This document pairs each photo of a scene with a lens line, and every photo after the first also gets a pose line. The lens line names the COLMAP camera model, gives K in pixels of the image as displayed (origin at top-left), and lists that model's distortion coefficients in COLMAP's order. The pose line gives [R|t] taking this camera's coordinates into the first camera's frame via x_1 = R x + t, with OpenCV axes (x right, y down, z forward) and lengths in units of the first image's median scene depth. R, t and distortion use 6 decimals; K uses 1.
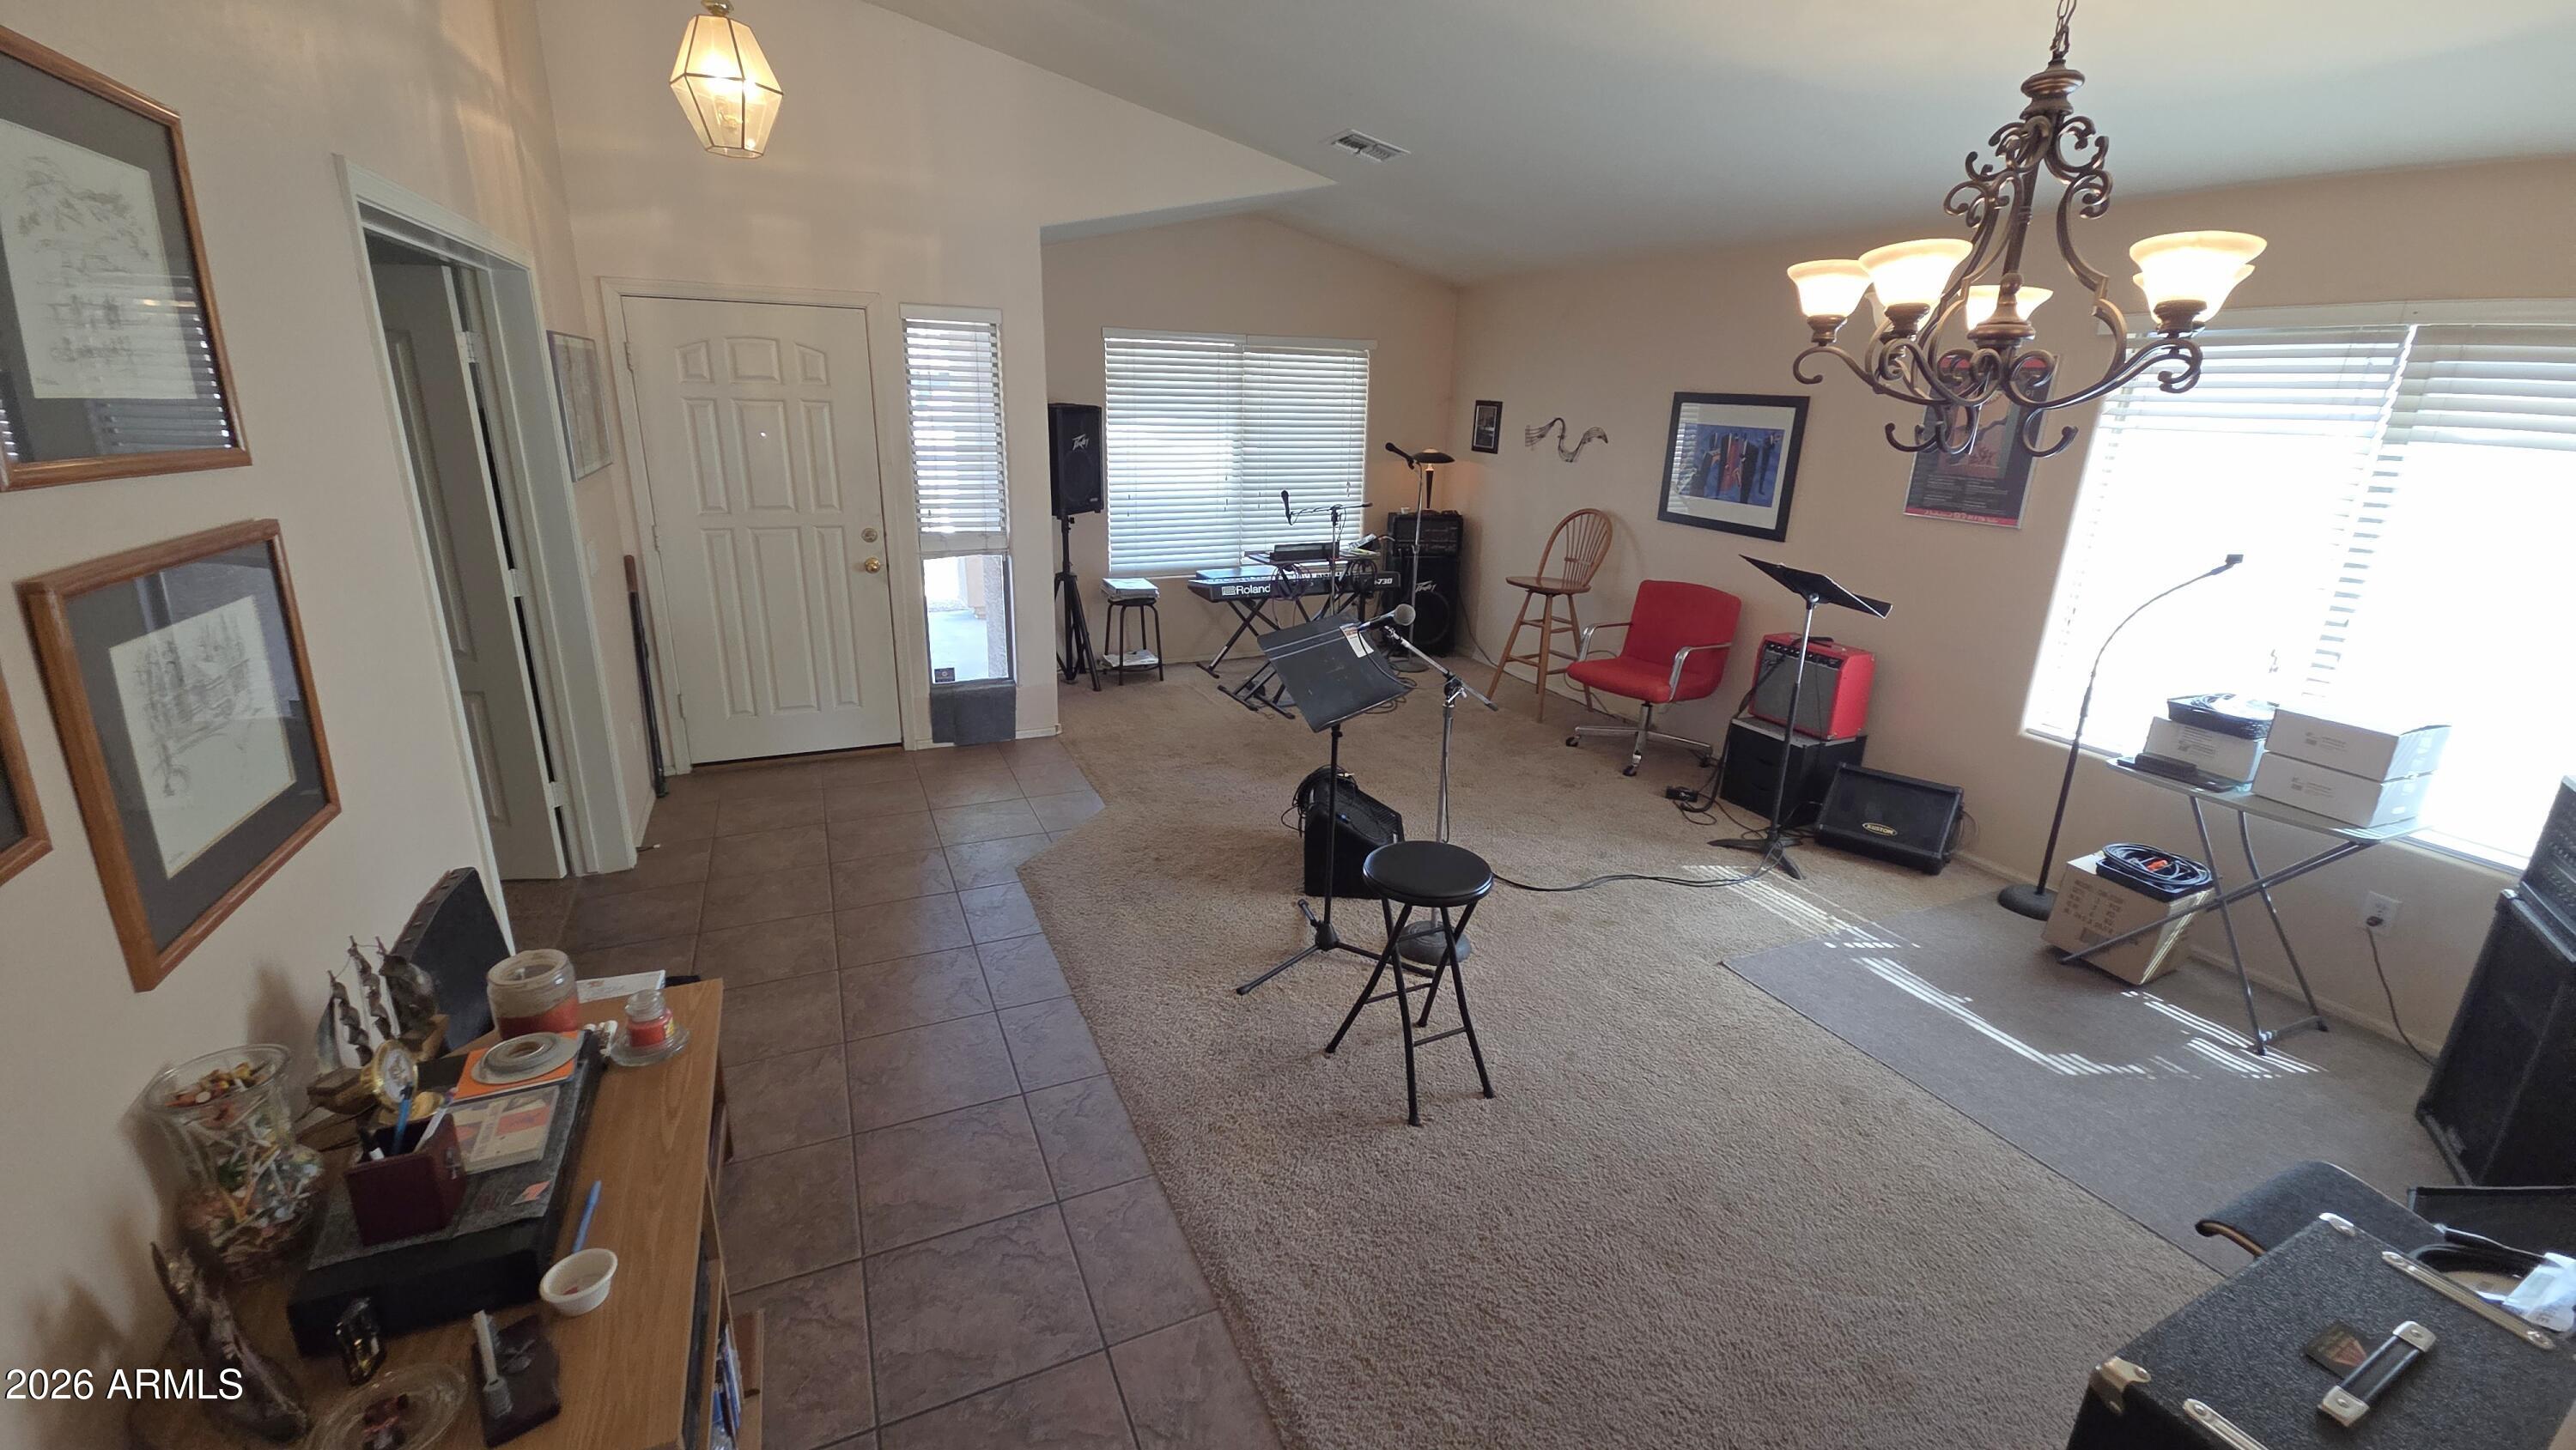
lens RADIAL K [[1045.3, 0, 1288.0], [0, 1045.3, 725.0], [0, 0, 1]] dist [0.001208, -0.000216]
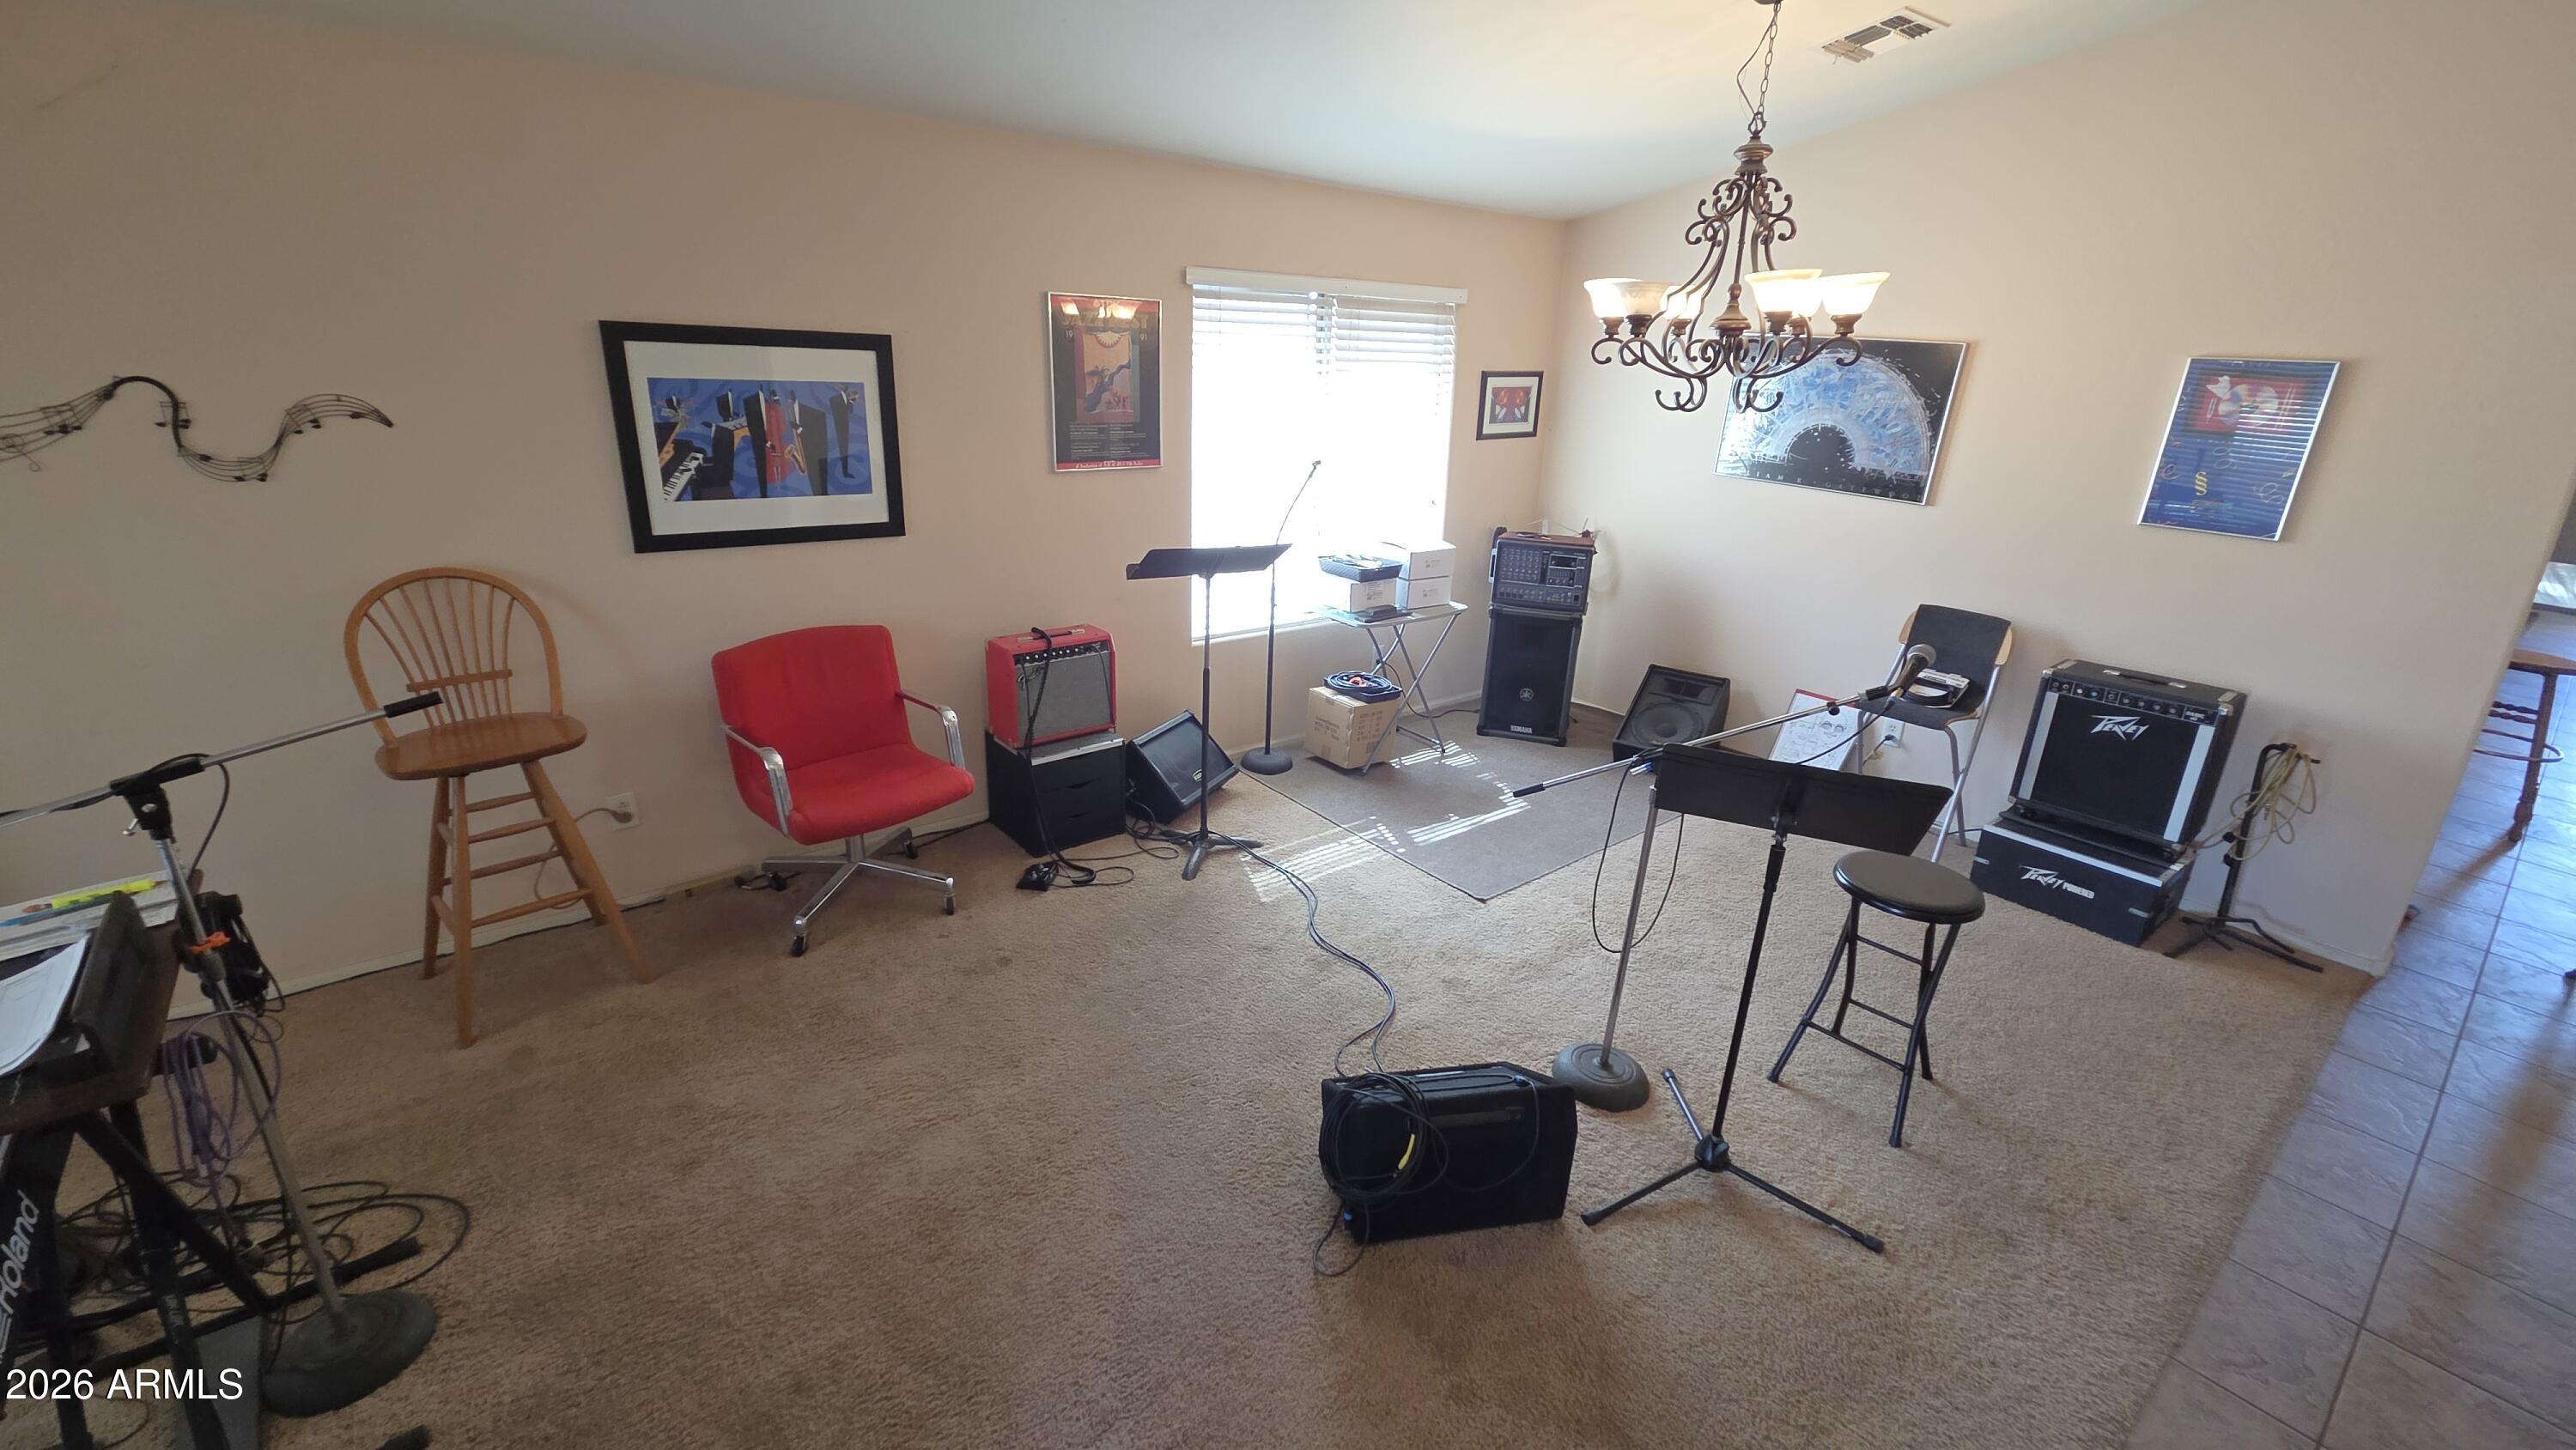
lens RADIAL K [[1045.3, 0, 1288.0], [0, 1045.3, 725.0], [0, 0, 1]] dist [0.001208, -0.000216]
pose [[-0.236851, -0.361880, 0.901634, -0.355028], [0.256807, 0.871714, 0.417332, -0.346058], [-0.936991, 0.330391, -0.113533, 1.019650]]
